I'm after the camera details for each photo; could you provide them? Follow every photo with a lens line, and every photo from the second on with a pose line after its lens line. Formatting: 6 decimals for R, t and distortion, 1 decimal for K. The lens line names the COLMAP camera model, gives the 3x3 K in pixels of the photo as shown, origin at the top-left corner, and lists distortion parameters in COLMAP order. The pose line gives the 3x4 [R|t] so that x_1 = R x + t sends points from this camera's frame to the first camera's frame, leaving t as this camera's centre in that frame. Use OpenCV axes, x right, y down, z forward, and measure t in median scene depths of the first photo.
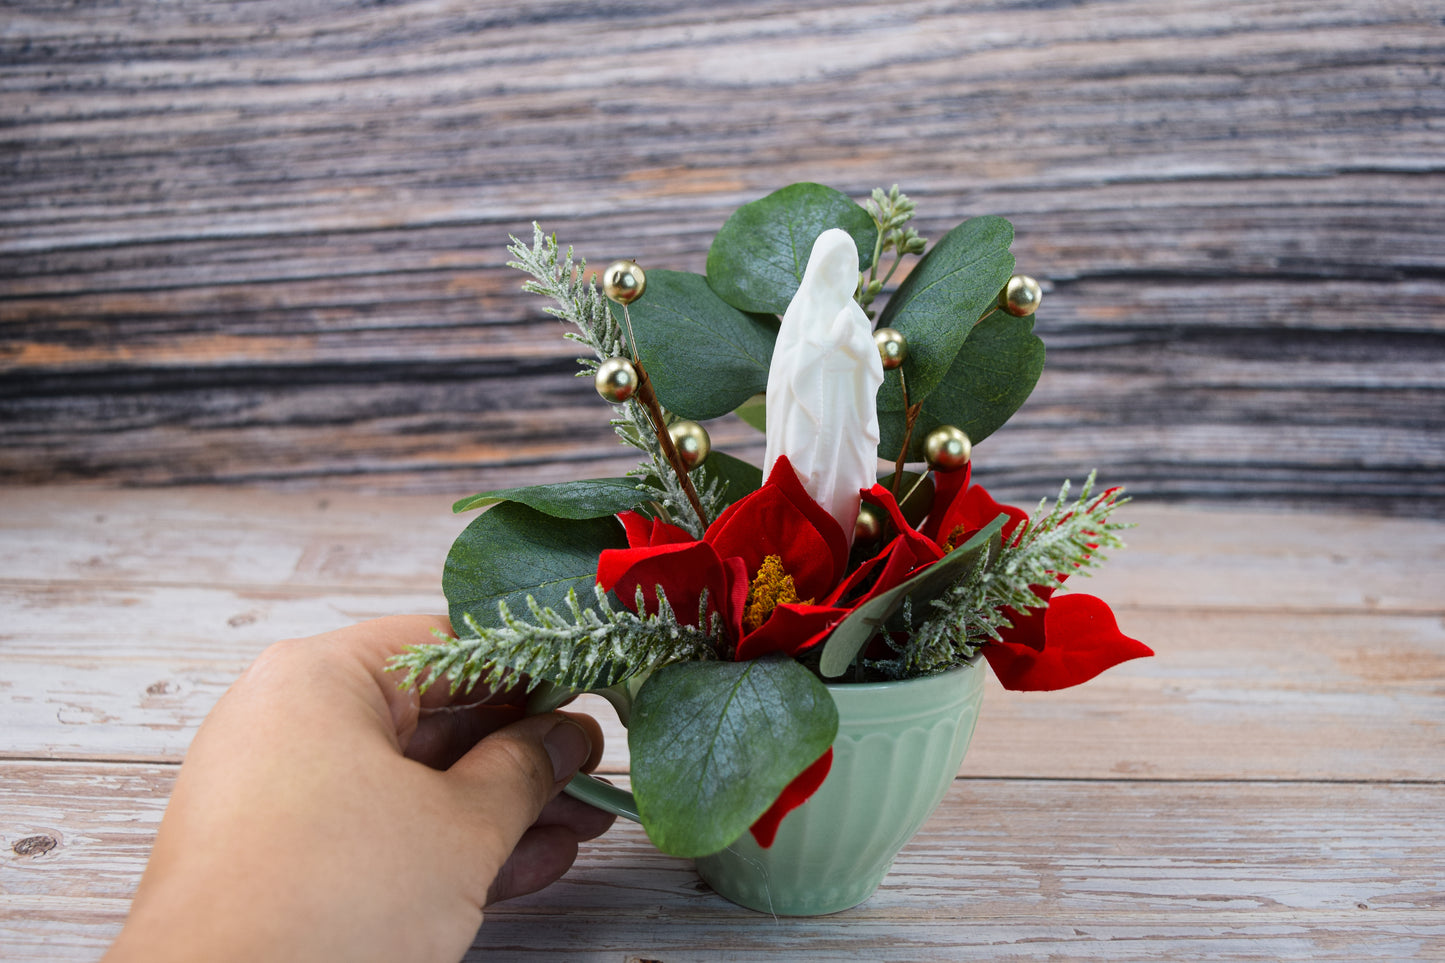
lens RADIAL K [[1391.2, 0, 723.3], [0, 1391.2, 482.4], [0, 0, 1]] dist [-0.069042, 0.000000]
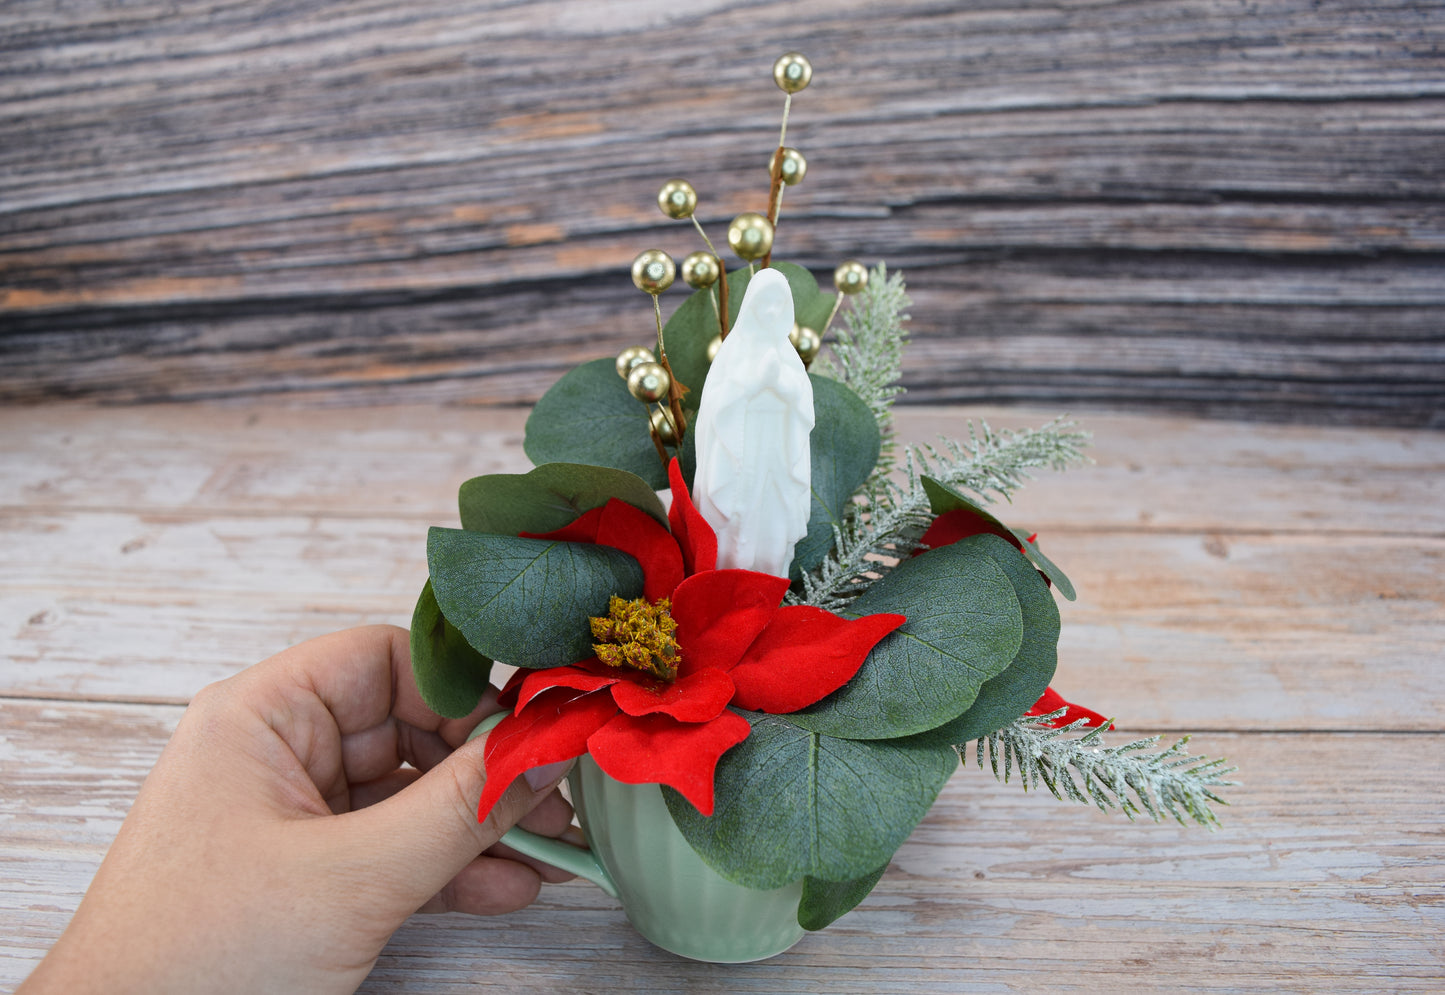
lens RADIAL K [[1146.4, 0, 679.2], [0, 1146.4, 486.1], [0, 0, 1]] dist [-0.095347, 0.020058]
pose [[0.995183, 0.000710, -0.098034, 0.167543], [0.015108, 0.986918, 0.160515, -0.077537], [0.096866, -0.161223, 0.982153, 0.072227]]
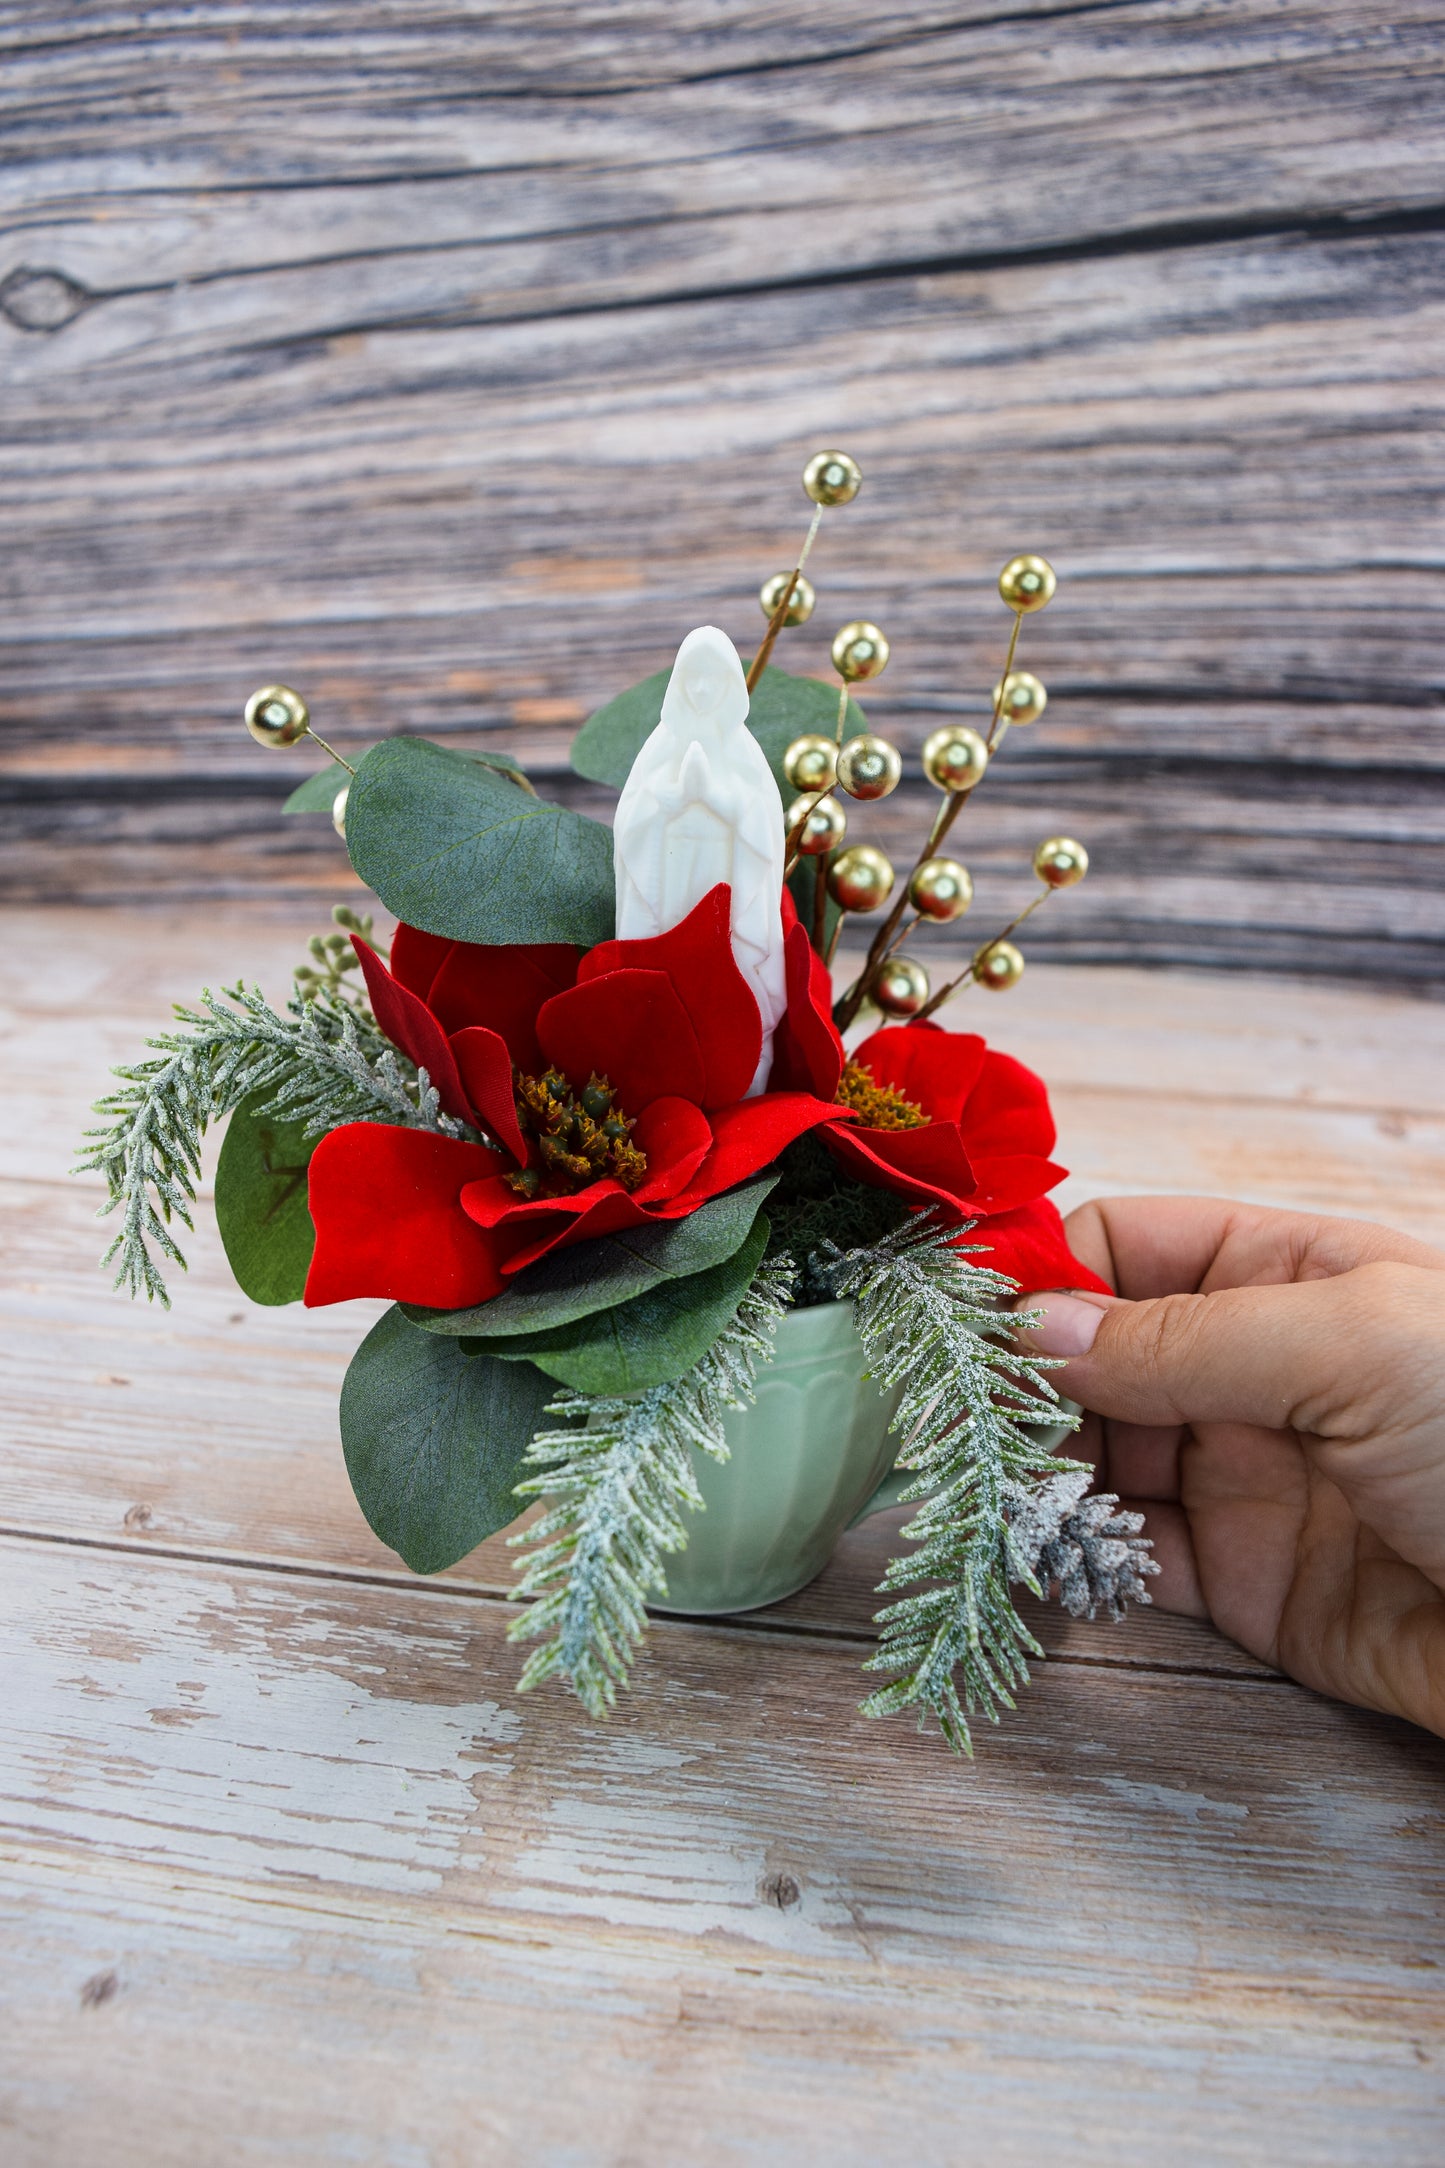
lens RADIAL K [[1601.4, 0, 715.9], [0, 1601.4, 1088.7], [0, 0, 1]] dist [-0.096425, 0.020591]
pose [[0.984552, 0.056540, -0.165710, 0.247044], [-0.042822, 0.995441, 0.085225, 0.016774], [0.169773, -0.076812, 0.982485, 0.007682]]
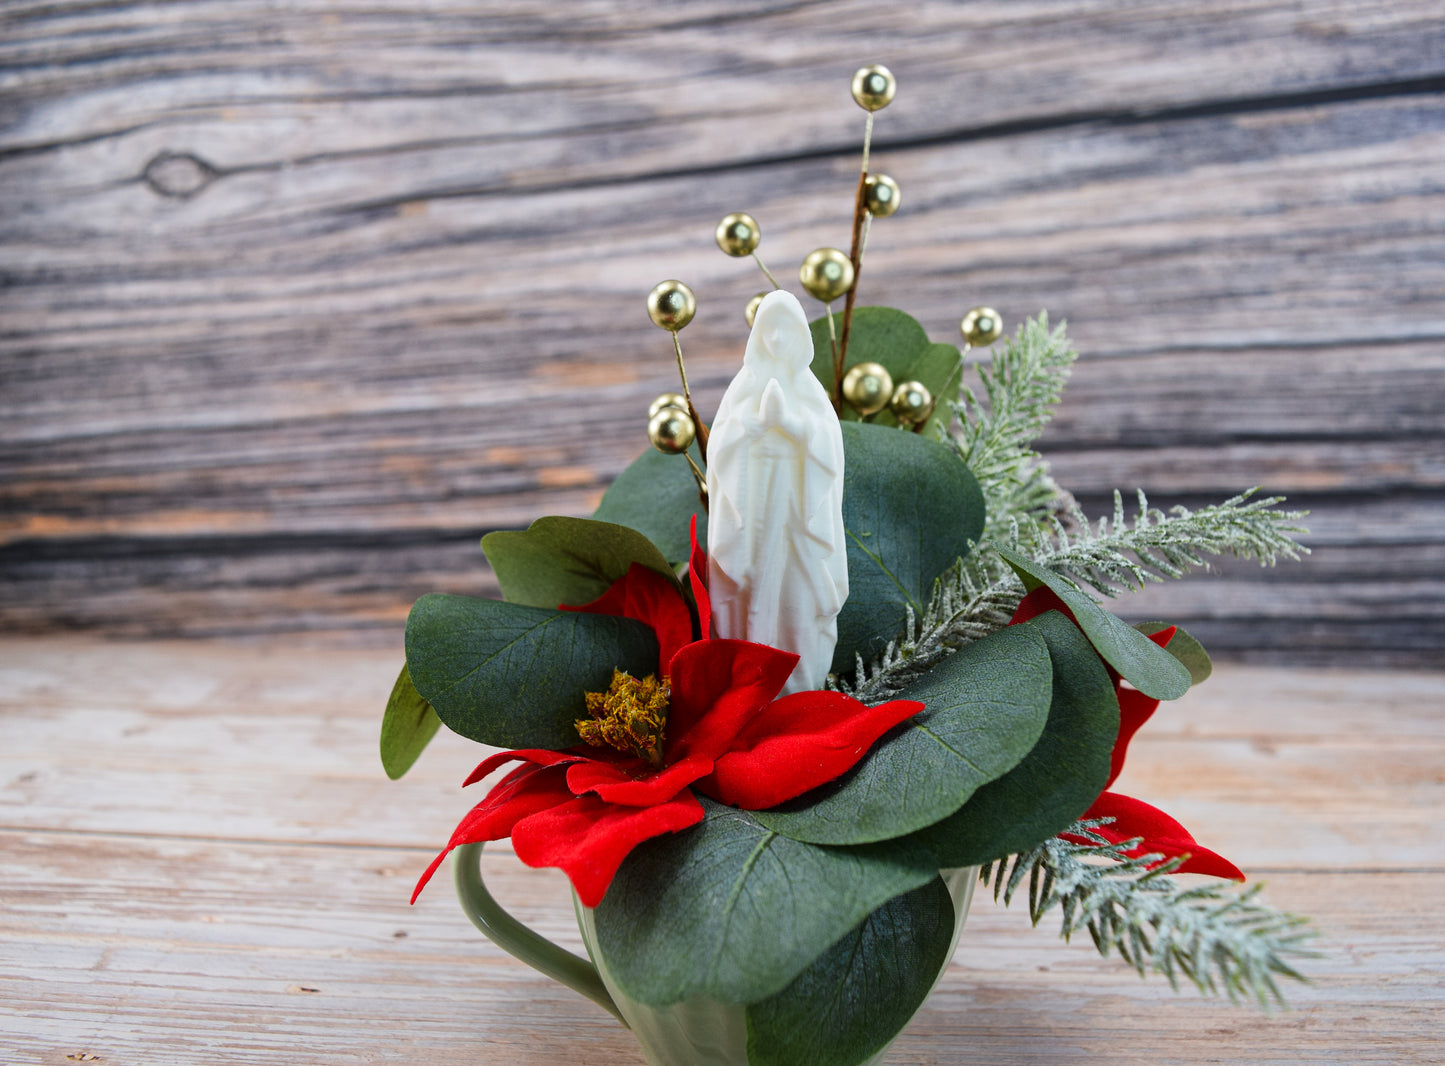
lens RADIAL K [[1211.7, 0, 724.2], [0, 1211.7, 534.7], [0, 0, 1]] dist [-0.098559, 0.023909]
pose [[0.997469, -0.012759, -0.069946, 0.157859], [0.002319, 0.989082, -0.147351, 0.064406], [0.071062, 0.146816, 0.986608, 0.035508]]
